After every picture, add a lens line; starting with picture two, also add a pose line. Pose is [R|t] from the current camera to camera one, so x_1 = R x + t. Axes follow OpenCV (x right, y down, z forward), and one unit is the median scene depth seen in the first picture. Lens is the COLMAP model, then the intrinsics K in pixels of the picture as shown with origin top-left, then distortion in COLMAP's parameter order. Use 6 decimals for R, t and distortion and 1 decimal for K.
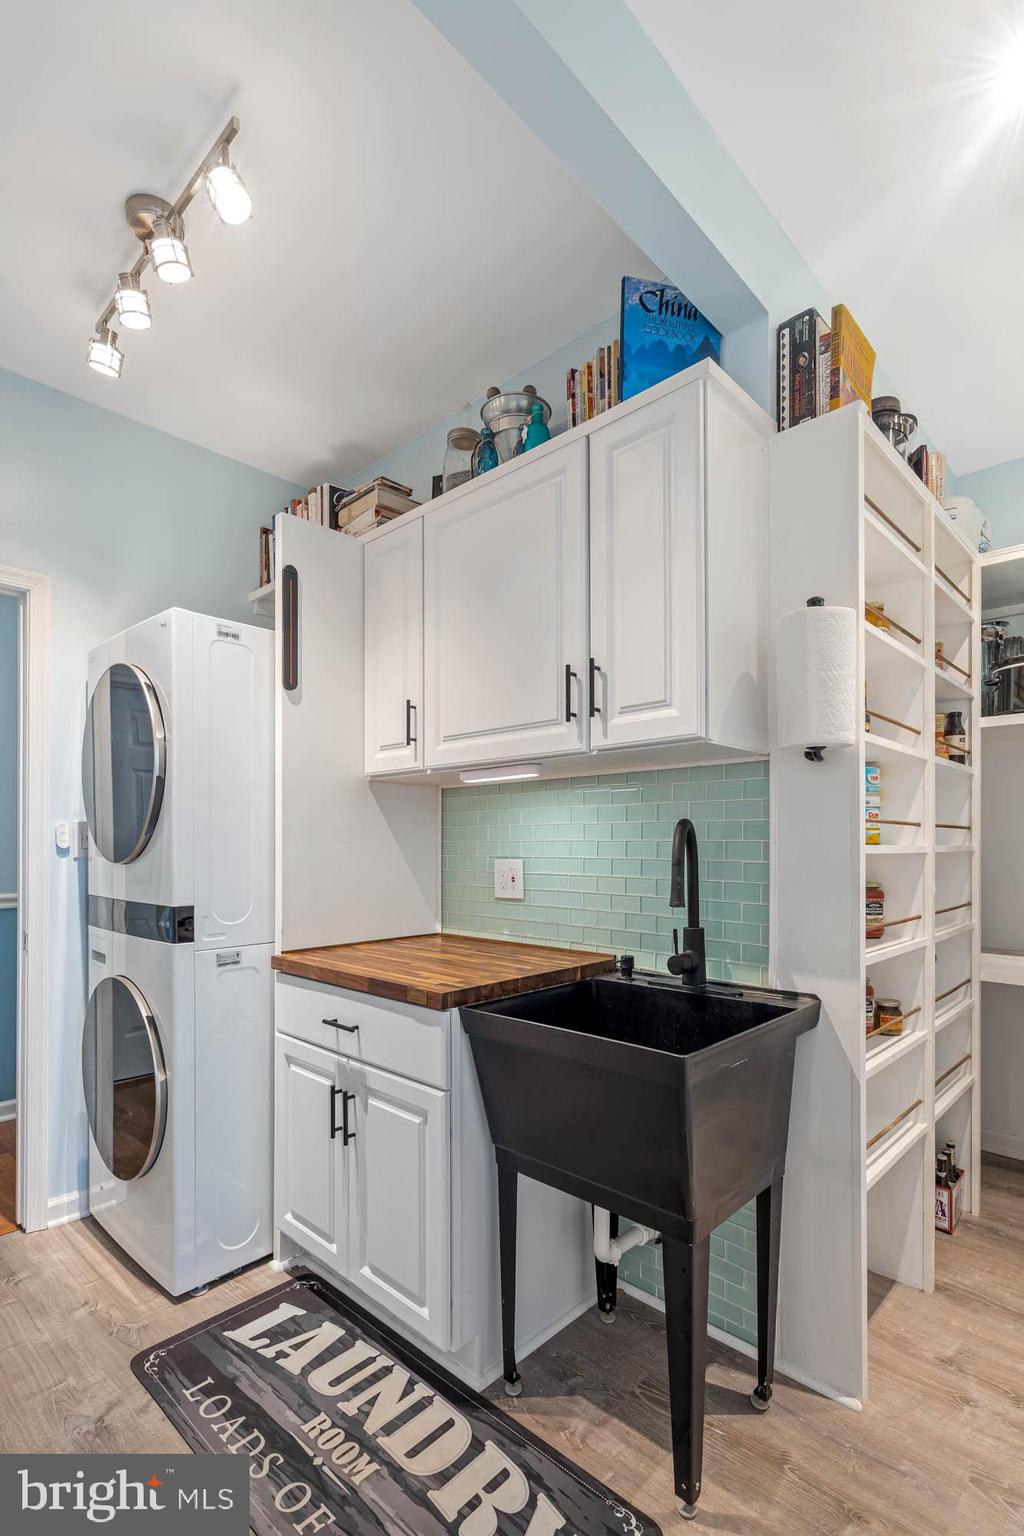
lens RADIAL K [[731.7, 0, 516.6], [0, 731.7, 837.8], [0, 0, 1]] dist [-0.000317, -0.000163]
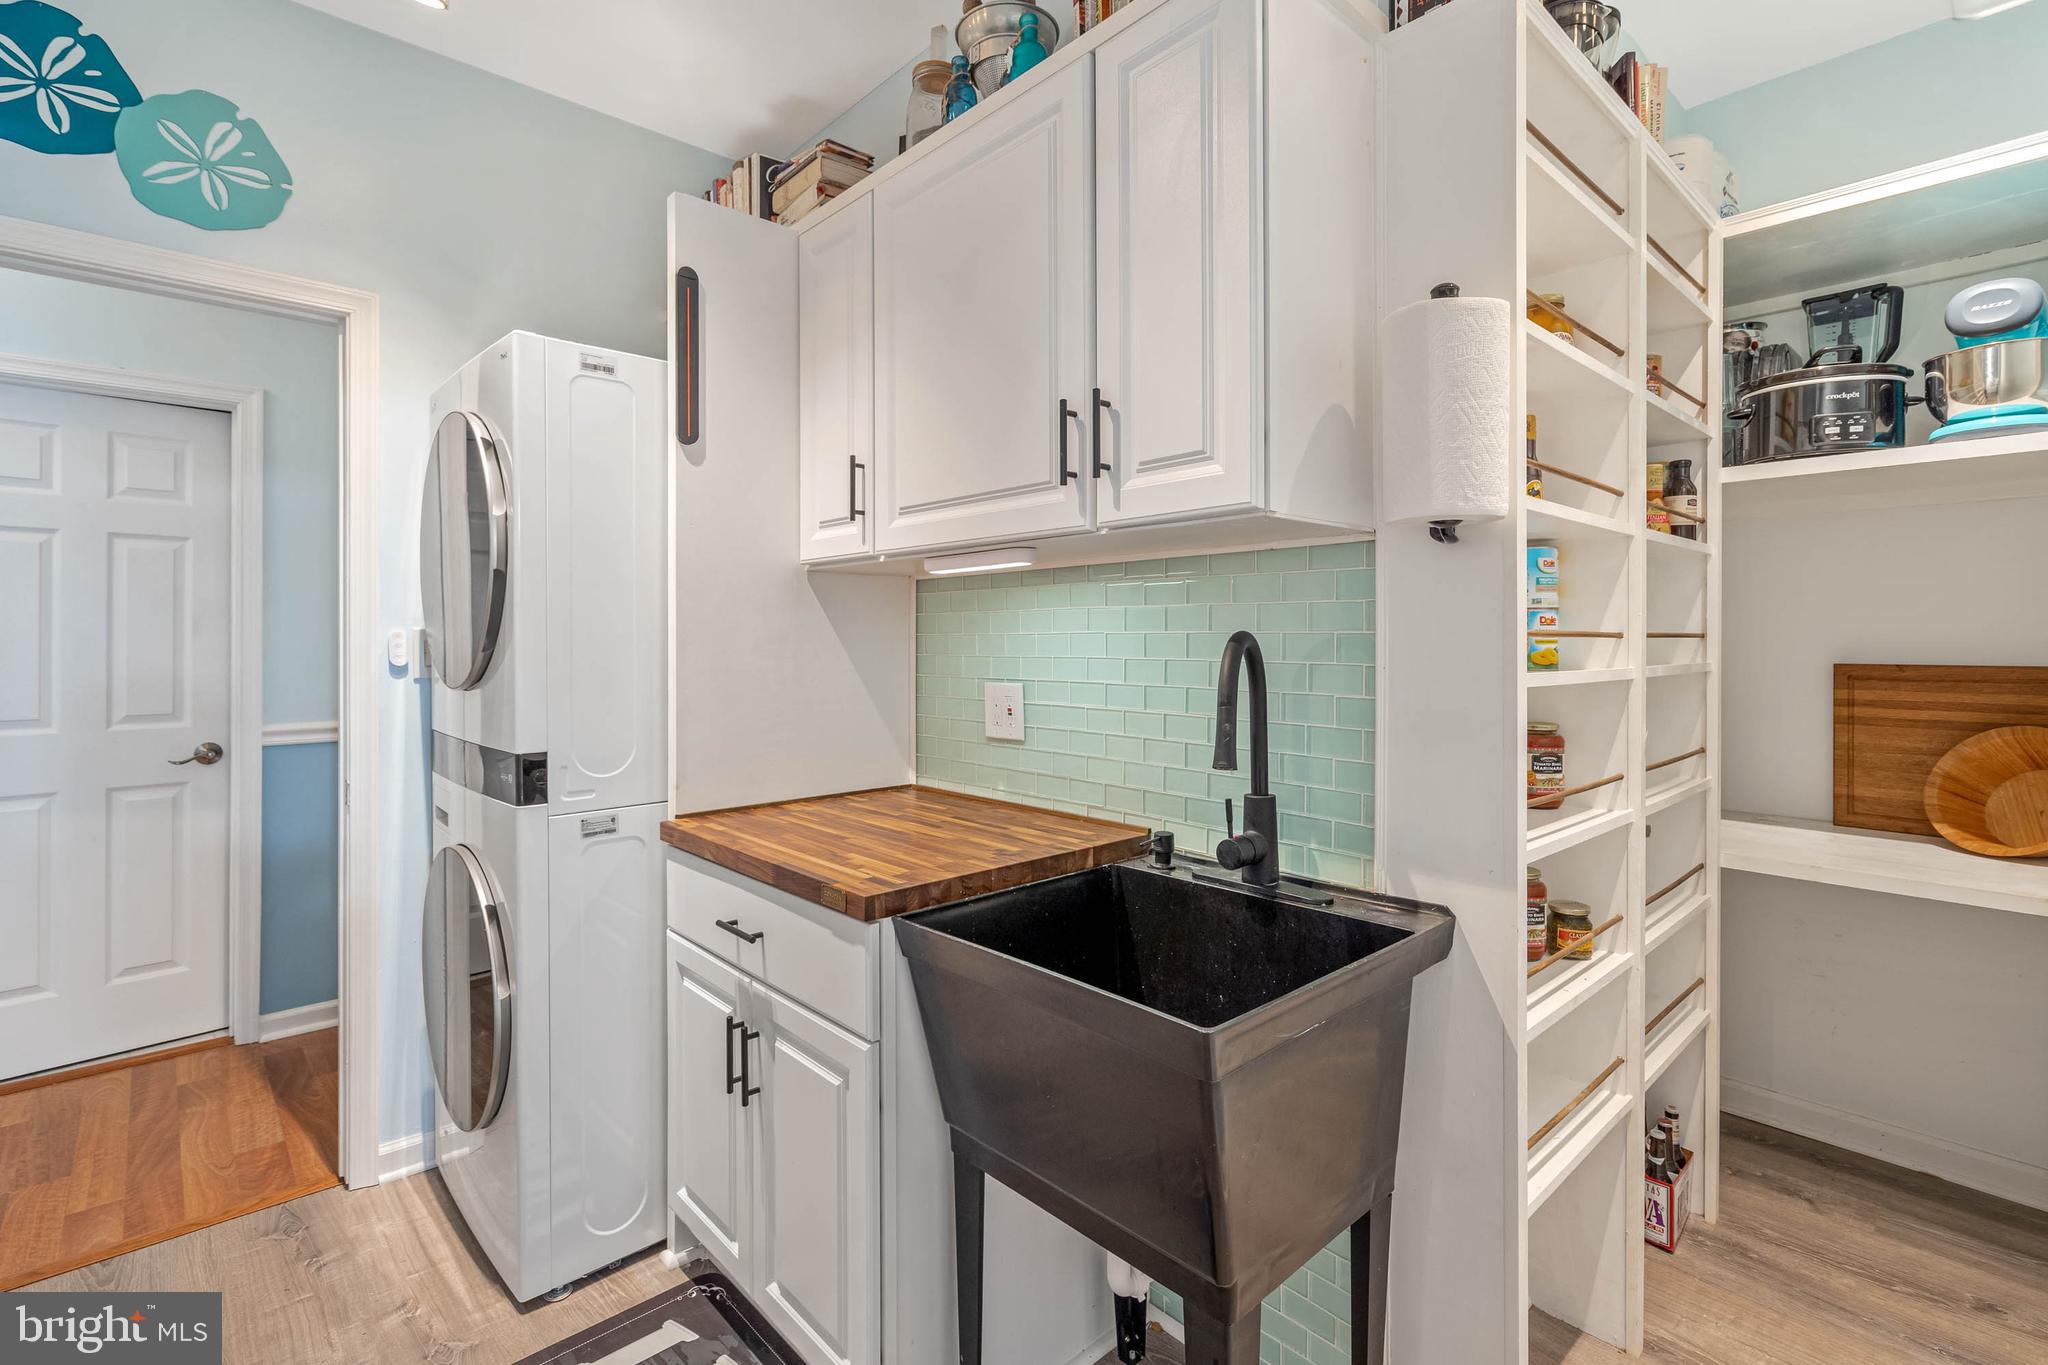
lens RADIAL K [[951.7, 0, 1011.6], [0, 951.7, 637.6], [0, 0, 1]] dist [-0.000002, 0.000094]
pose [[0.997016, -0.001306, -0.077180, 0.077081], [0.001838, 0.999975, 0.006829, -0.023114], [0.077170, -0.006950, 0.996994, 0.116456]]
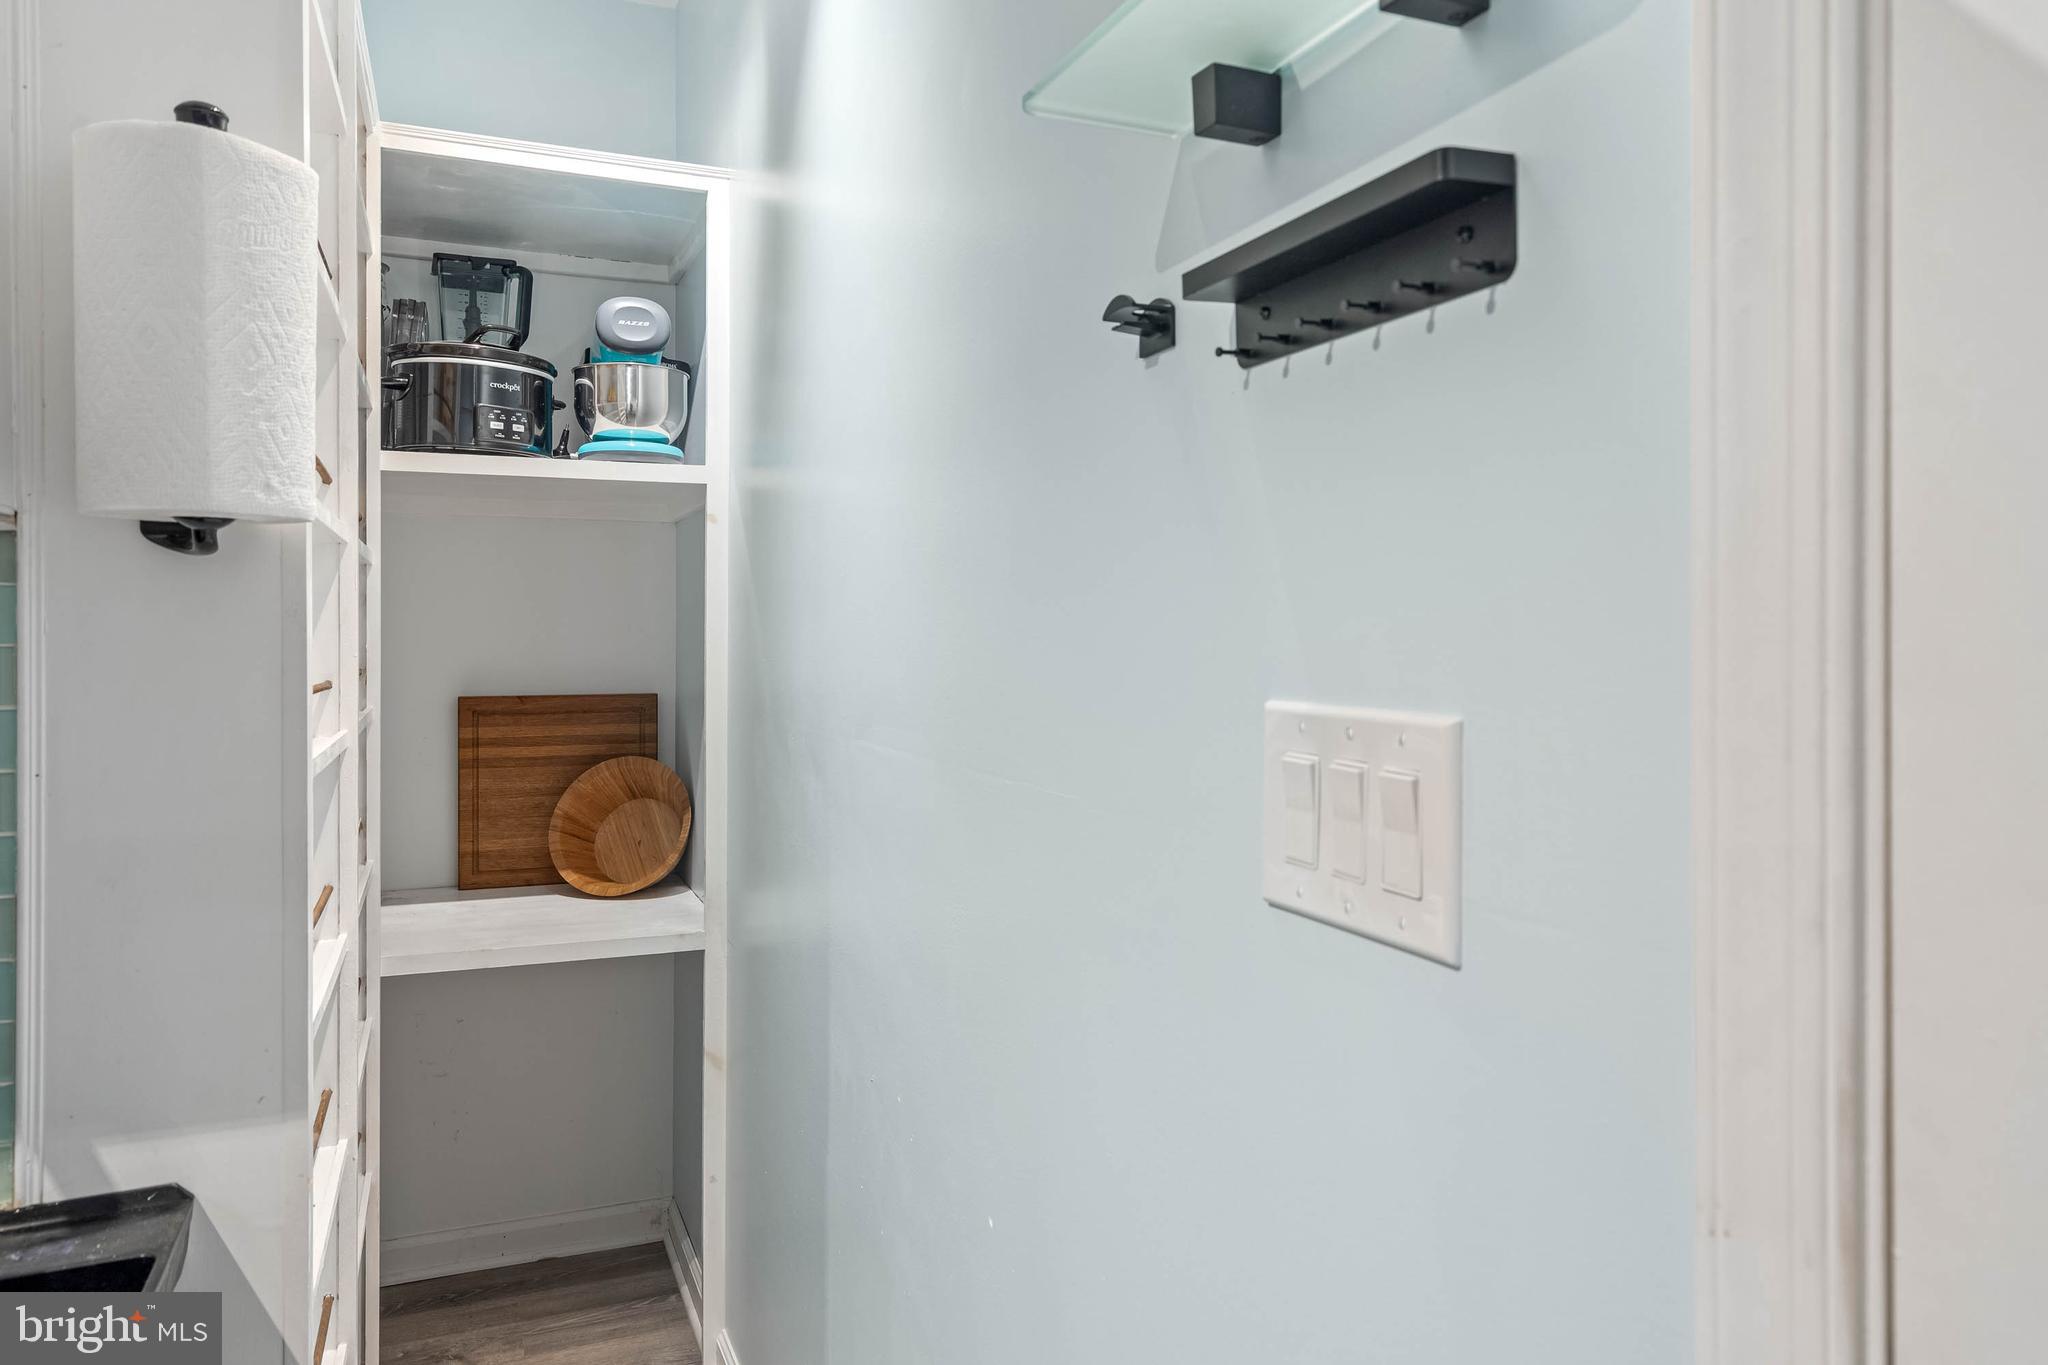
lens RADIAL K [[1333.7, 0, 1017.9], [0, 1333.7, 643.4], [0, 0, 1]] dist [0.019630, -0.000271]
pose [[0.406686, -0.007451, 0.913538, -0.031136], [-0.005780, 0.999926, 0.010729, -0.055583], [-0.913550, -0.009643, 0.406613, 0.280036]]
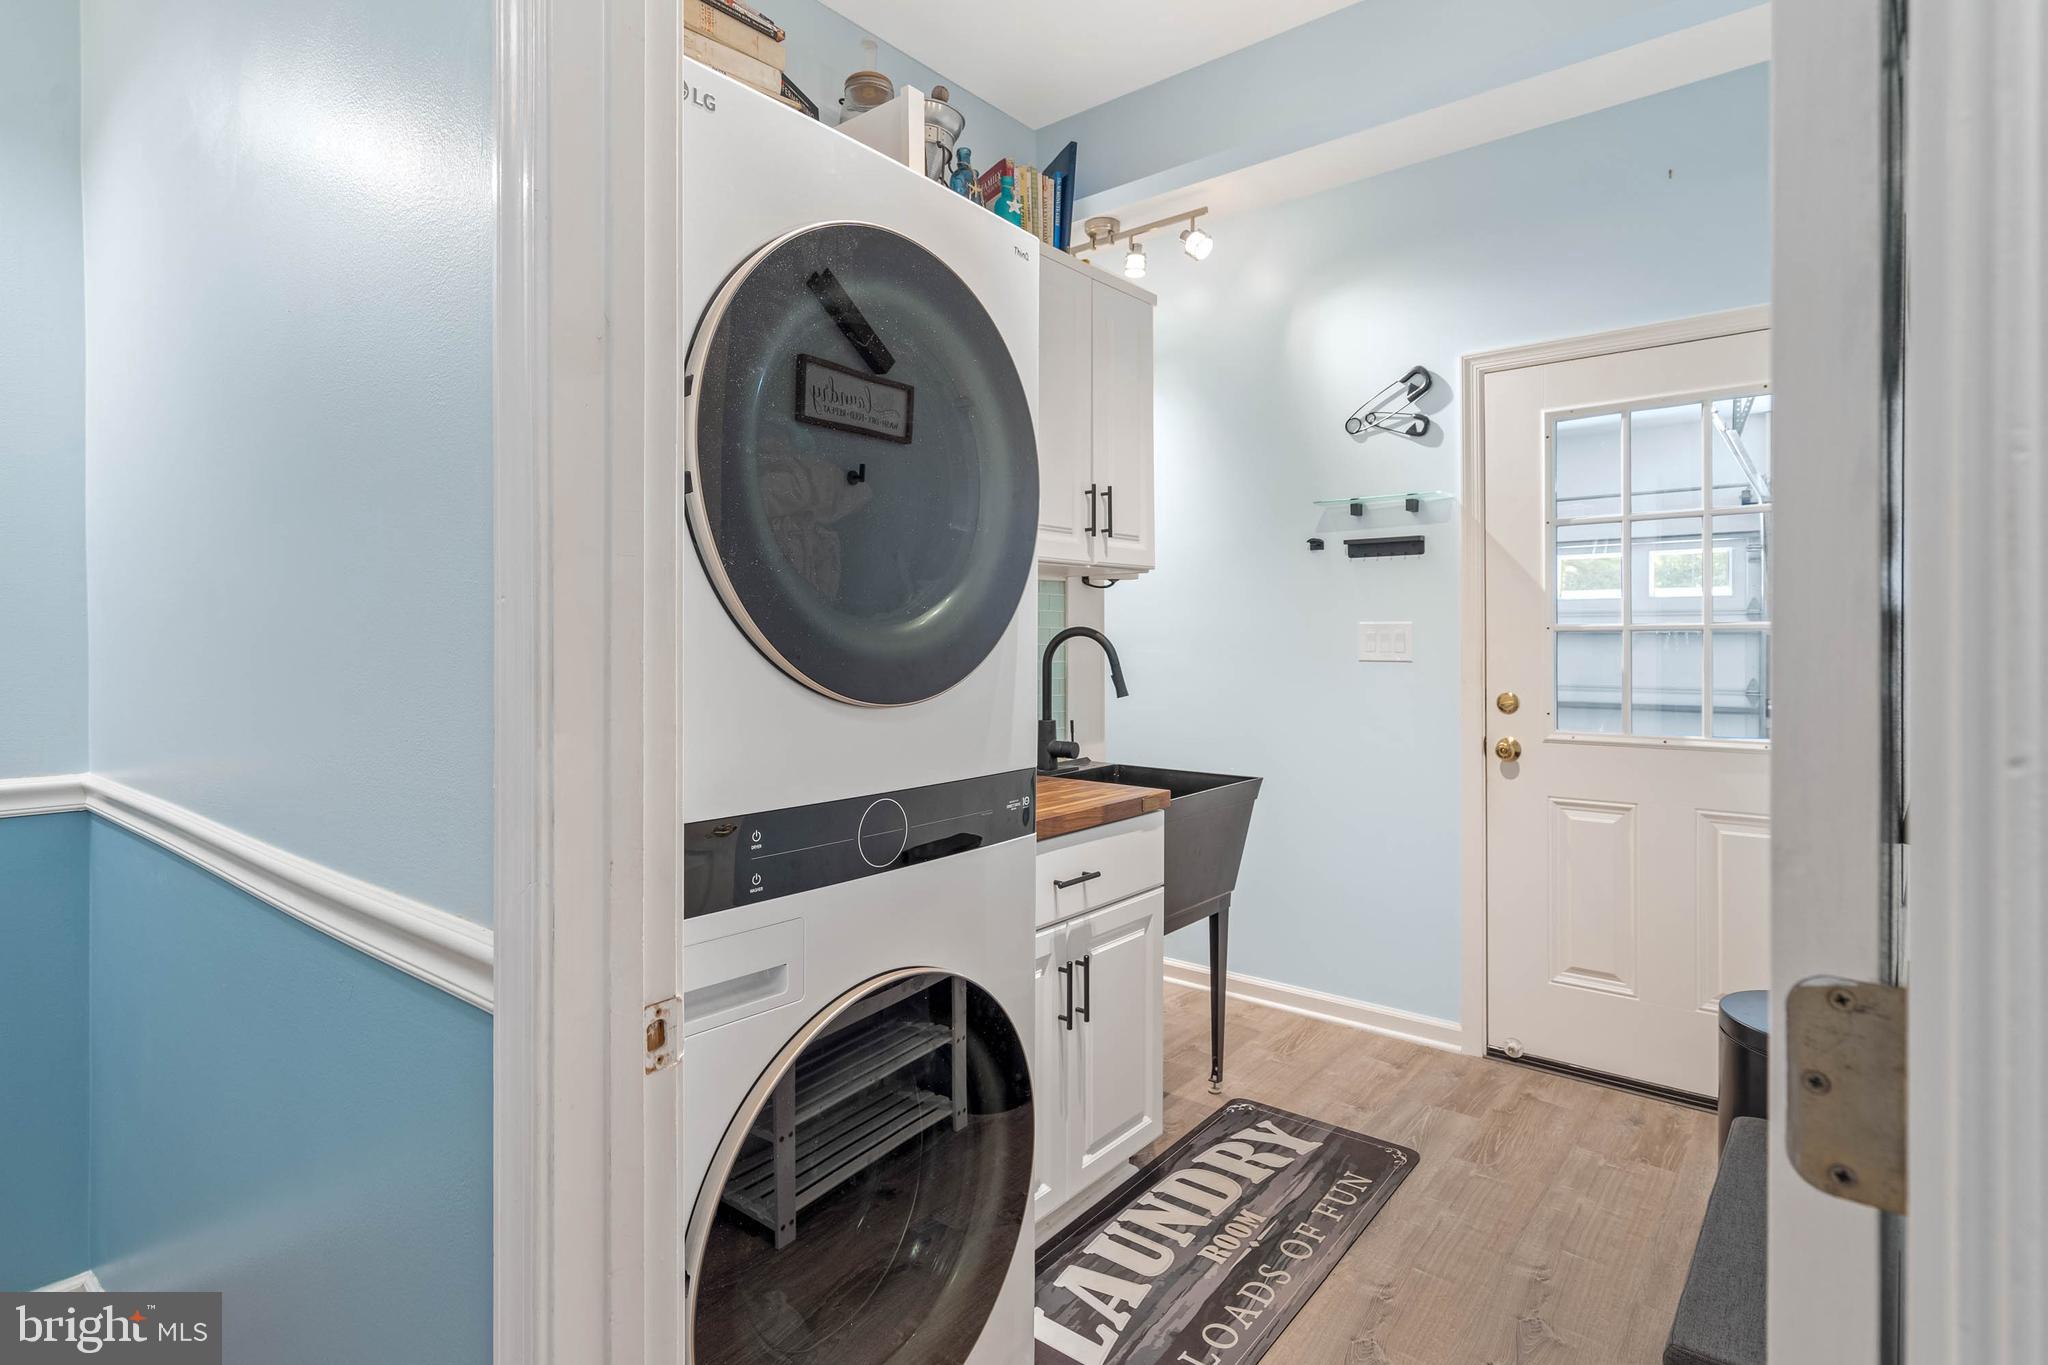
lens RADIAL K [[1026.8, 0, 1024.2], [0, 1026.8, 638.0], [0, 0, 1]] dist [0.000778, 0.000194]
pose [[-0.080709, 0.000980, 0.996737, -1.223361], [-0.004303, 0.999990, -0.001332, -0.004402], [-0.996728, -0.004397, -0.080704, 1.041162]]
